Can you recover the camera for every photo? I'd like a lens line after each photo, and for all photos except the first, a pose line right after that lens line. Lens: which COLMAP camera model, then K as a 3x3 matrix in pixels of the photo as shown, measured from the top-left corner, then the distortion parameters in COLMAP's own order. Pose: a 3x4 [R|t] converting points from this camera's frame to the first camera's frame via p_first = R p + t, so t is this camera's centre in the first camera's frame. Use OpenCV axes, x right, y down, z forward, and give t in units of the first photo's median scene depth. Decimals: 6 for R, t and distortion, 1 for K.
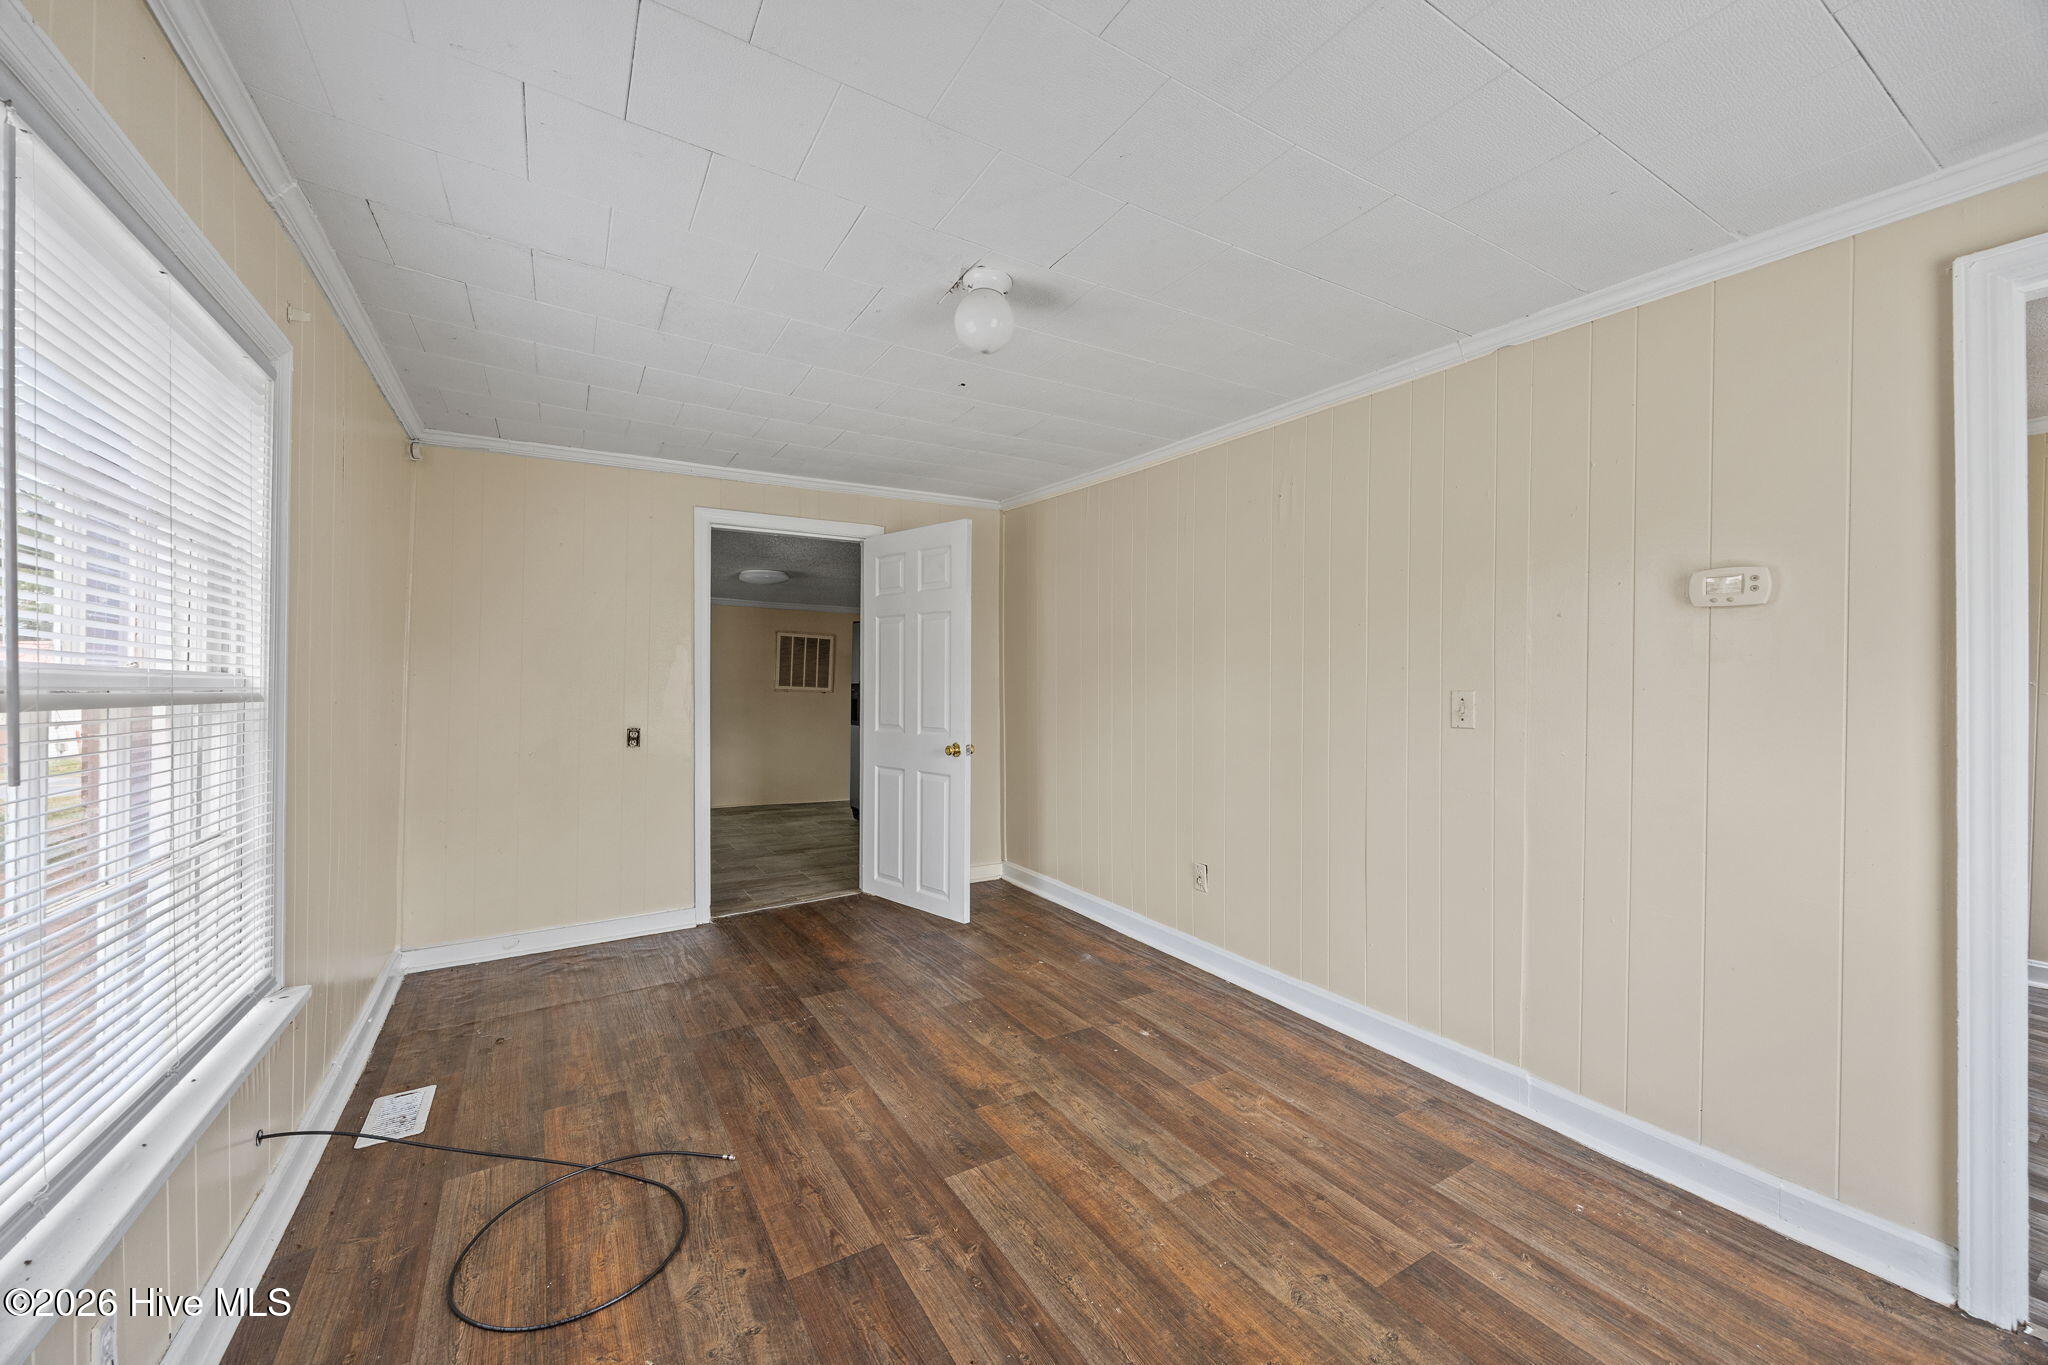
lens RADIAL K [[781.0, 0, 1024.0], [0, 781.0, 682.5], [0, 0, 1]] dist [-0.002373, -0.000096]
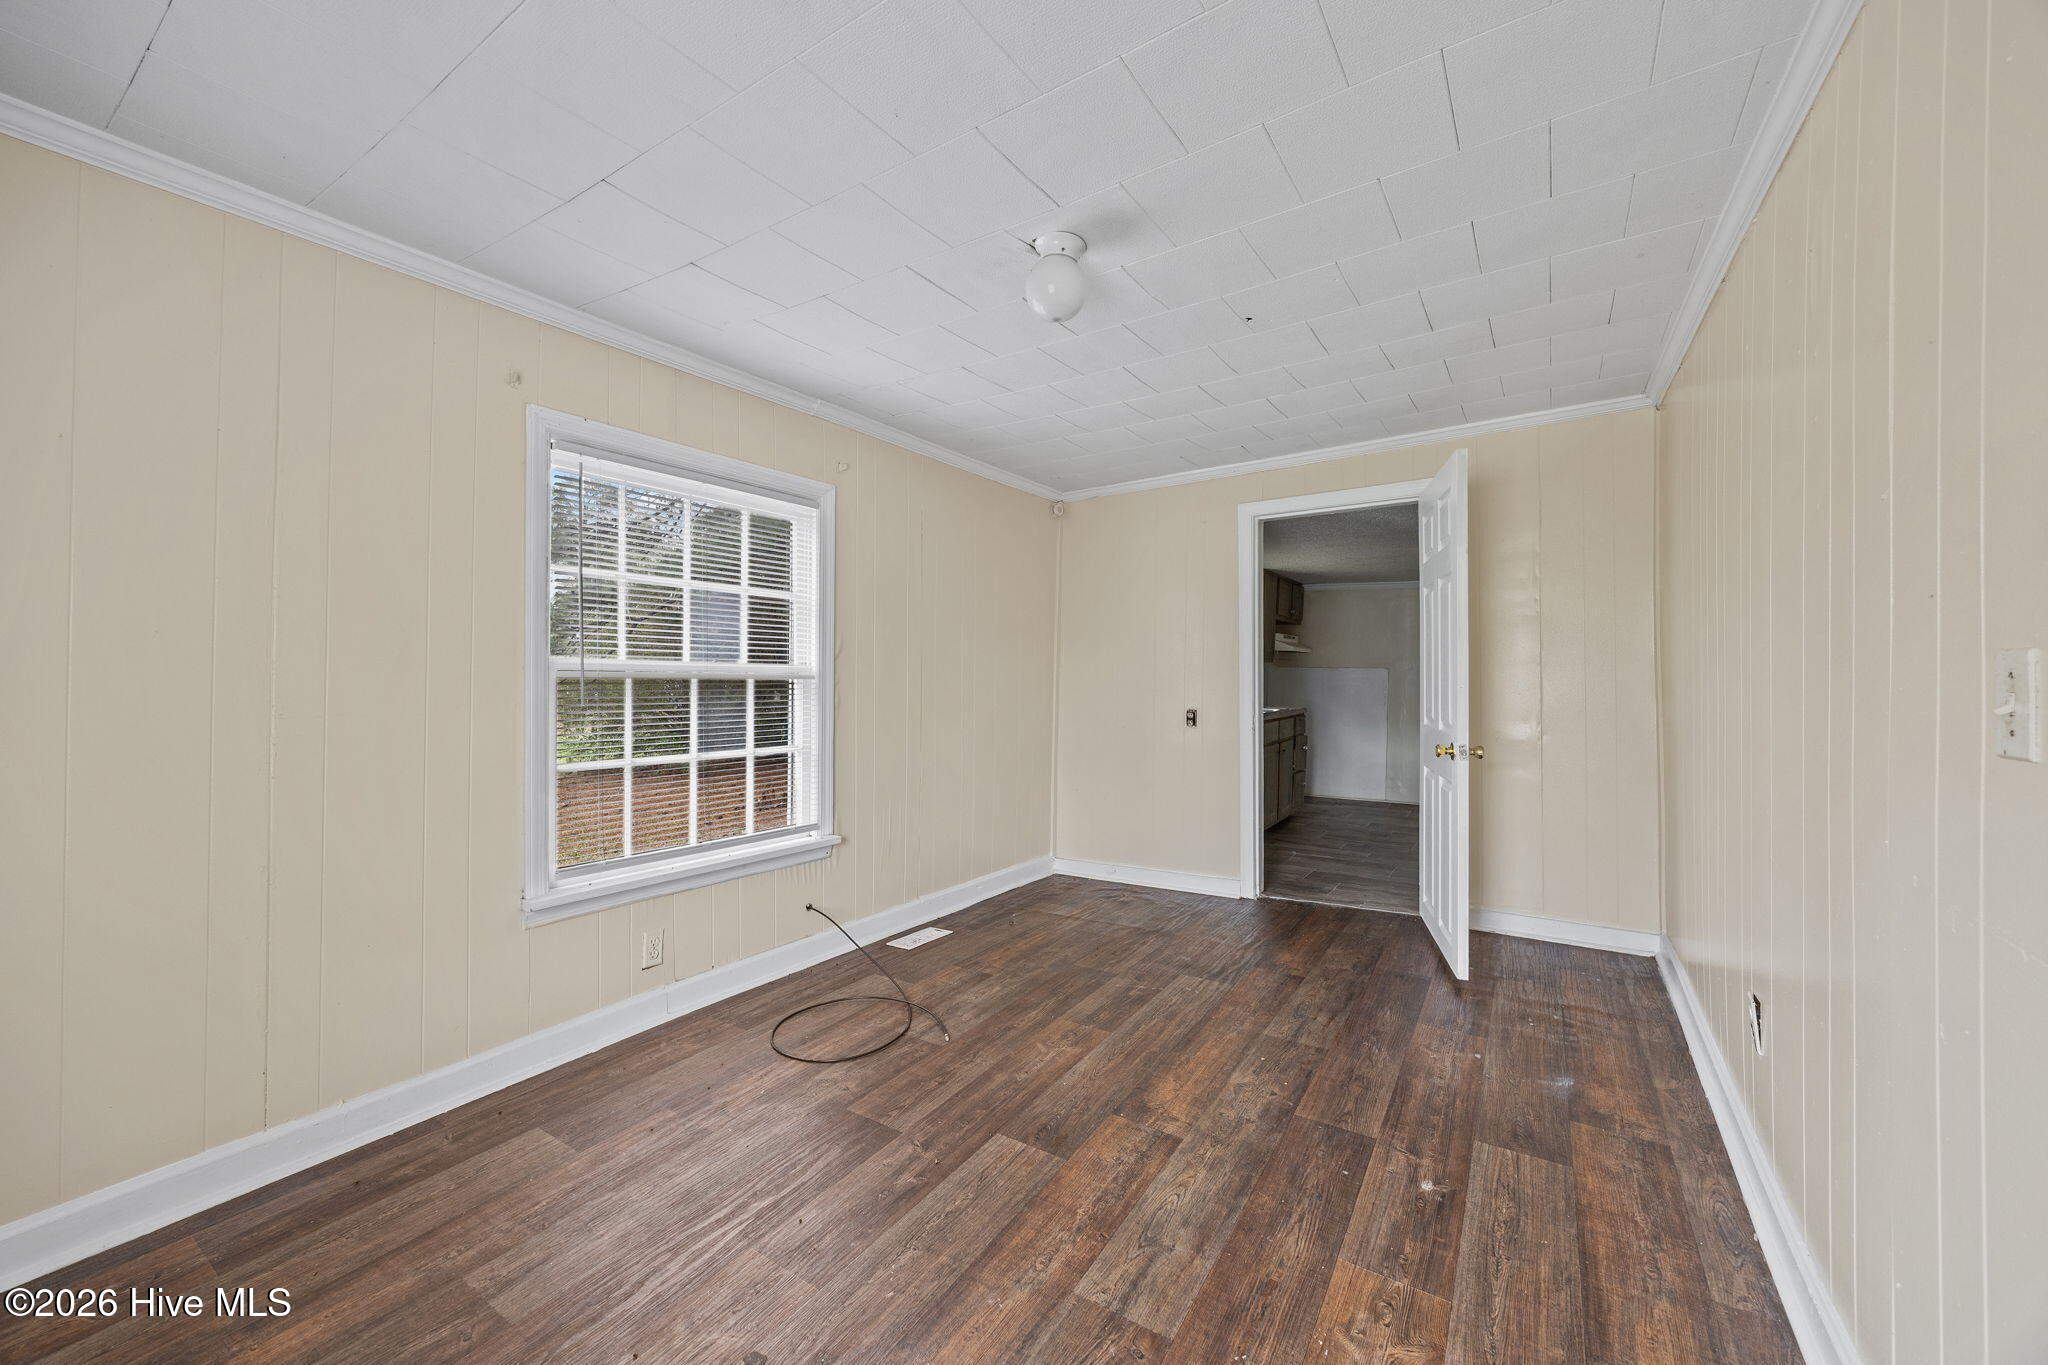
lens RADIAL K [[776.7, 0, 1021.3], [0, 776.7, 675.8], [0, 0, 1]] dist [-0.006440, -0.000048]
pose [[0.427223, -0.007558, -0.904115, 0.615616], [0.007151, 0.999962, -0.004980, 0.018847], [0.904118, -0.004338, 0.427260, 0.420642]]
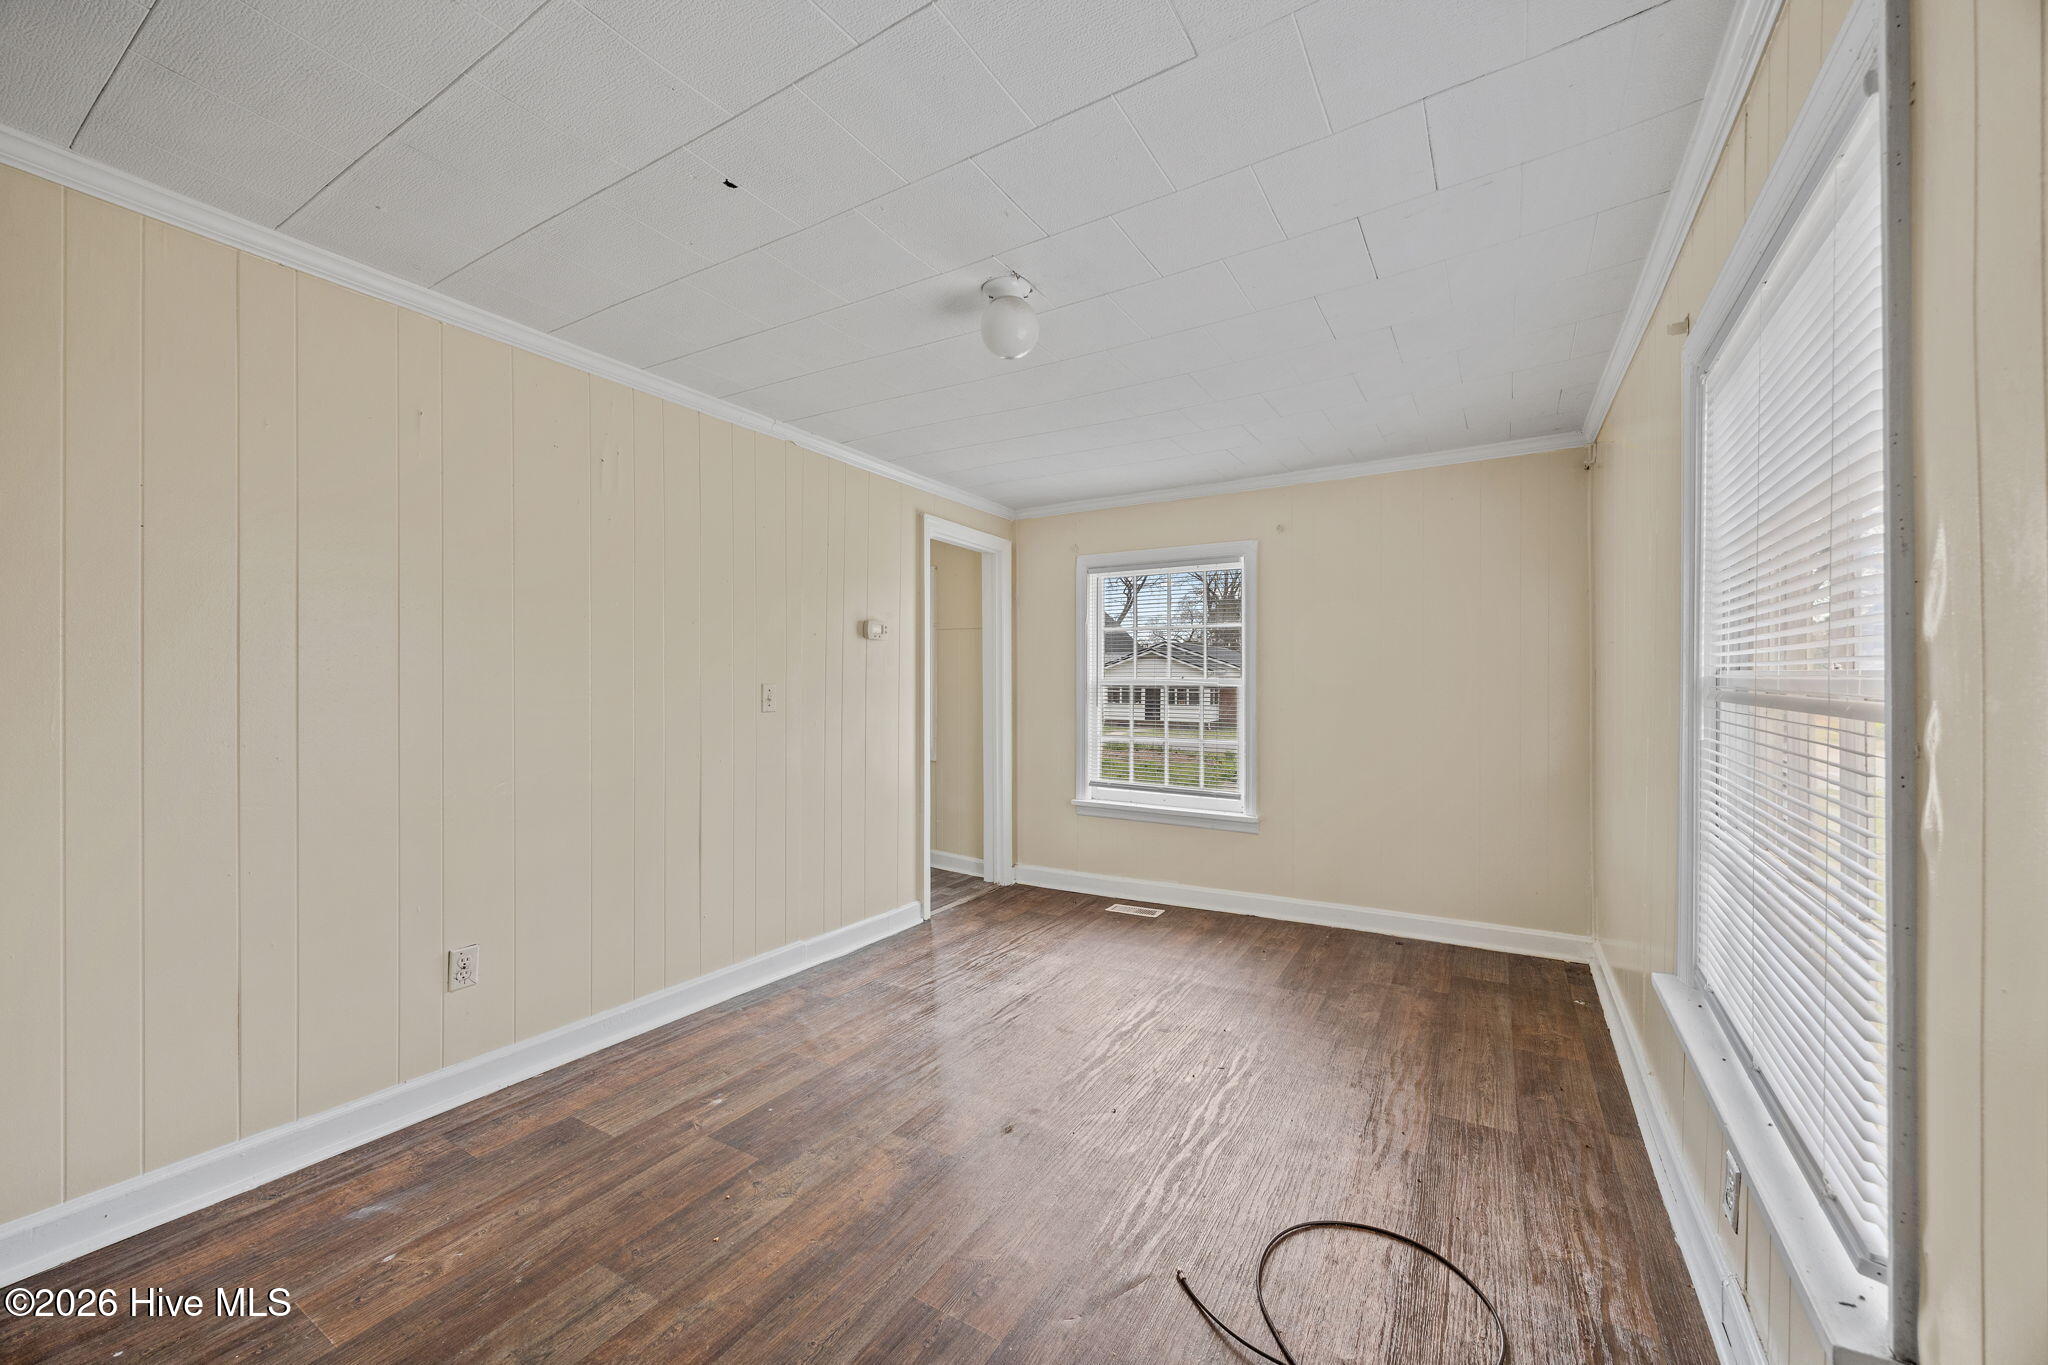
lens RADIAL K [[806.7, 0, 1023.5], [0, 806.7, 651.0], [0, 0, 1]] dist [-0.002251, 0.000064]
pose [[-0.462088, 0.026079, 0.886450, -0.779634], [-0.001689, 0.999540, -0.030286, -0.002406], [-0.886832, -0.015492, -0.461832, 1.136576]]
